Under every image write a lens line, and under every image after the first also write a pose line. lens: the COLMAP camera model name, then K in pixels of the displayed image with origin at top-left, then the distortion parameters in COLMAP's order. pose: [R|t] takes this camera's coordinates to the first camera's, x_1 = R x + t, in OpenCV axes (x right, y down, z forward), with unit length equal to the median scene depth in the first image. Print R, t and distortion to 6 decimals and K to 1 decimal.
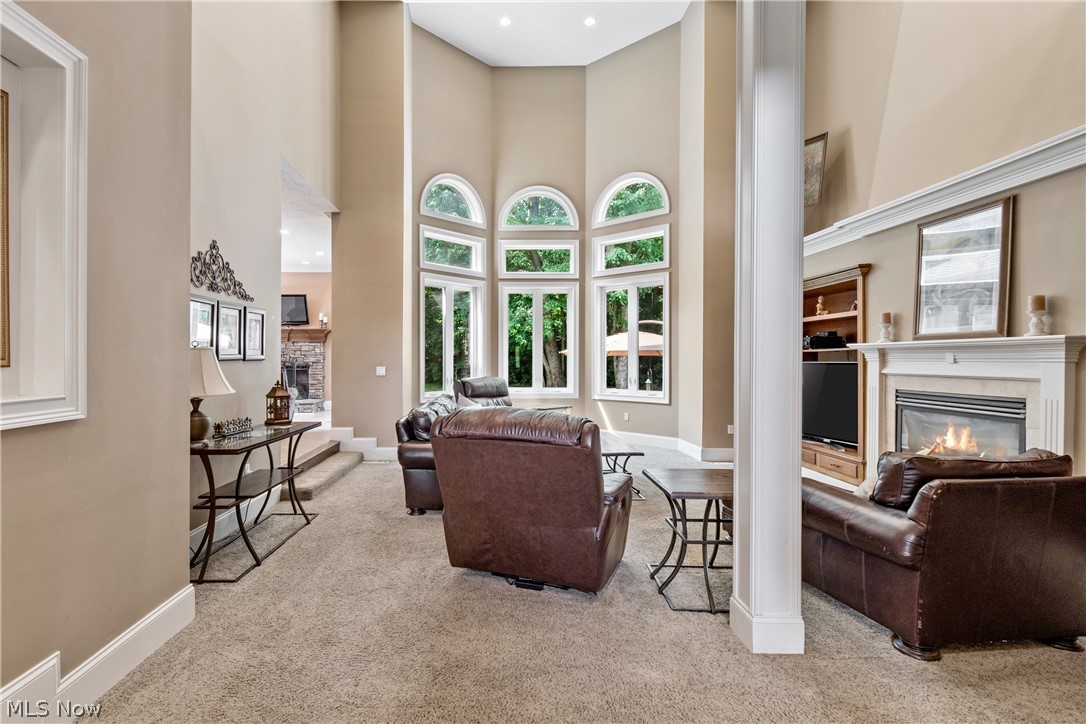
lens RADIAL K [[543.0, 0, 541.9], [0, 543.0, 358.0], [0, 0, 1]] dist [-0.001151, -0.000561]
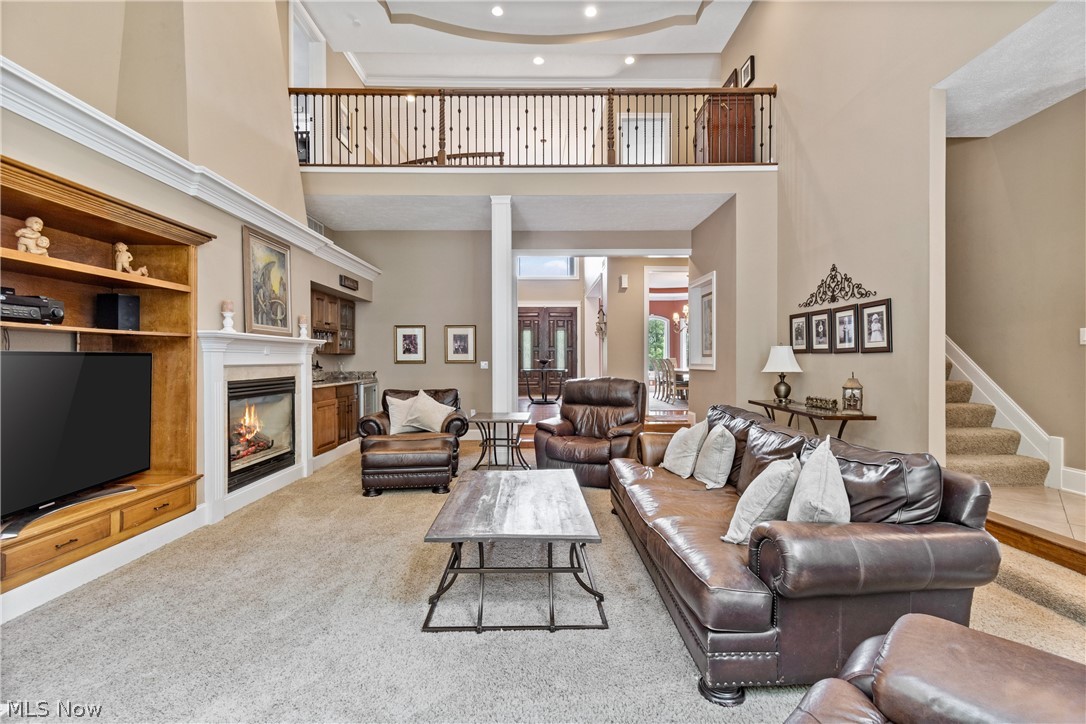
lens RADIAL K [[476.1, 0, 543.0], [0, 476.1, 362.0], [0, 0, 1]] dist [0.001951, -0.000266]
pose [[-0.999991, -0.002878, -0.002974, 0.096721], [-0.002872, 0.999994, -0.002046, 0.023973], [0.002980, -0.002038, -0.999993, 1.785748]]
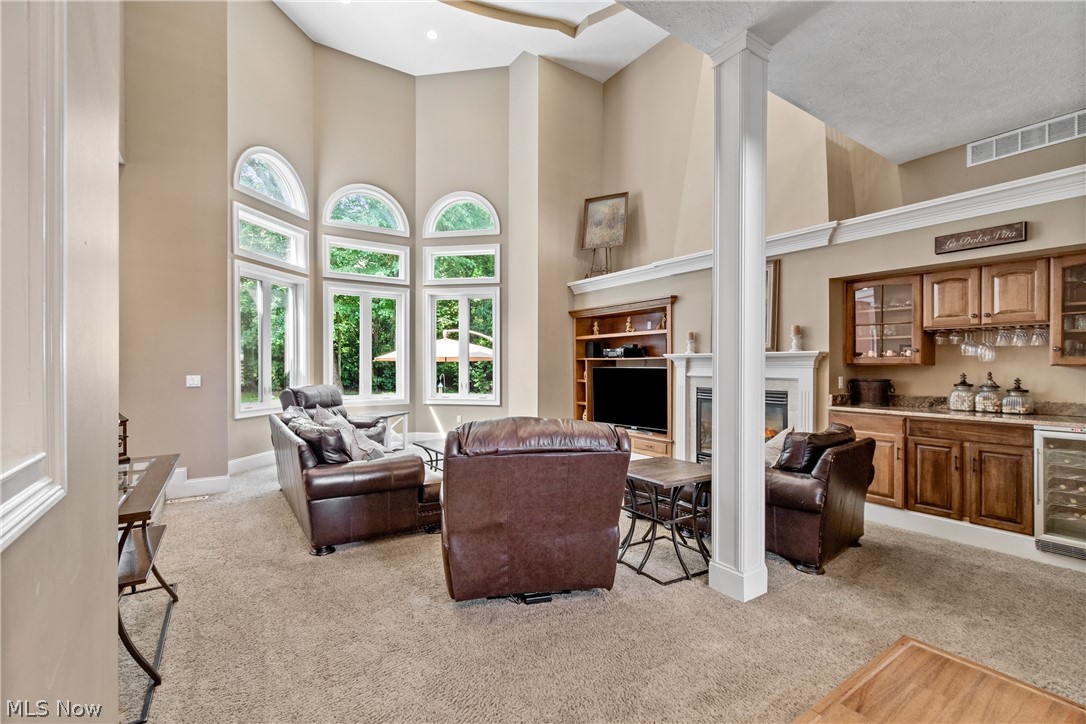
lens RADIAL K [[476.1, 0, 543.0], [0, 476.1, 362.0], [0, 0, 1]] dist [0.001951, -0.000266]
pose [[0.827422, 0.003006, 0.561572, -0.355893], [-0.002359, 0.999995, -0.001877, -0.003796], [-0.561575, 0.000229, 0.827425, 0.205223]]
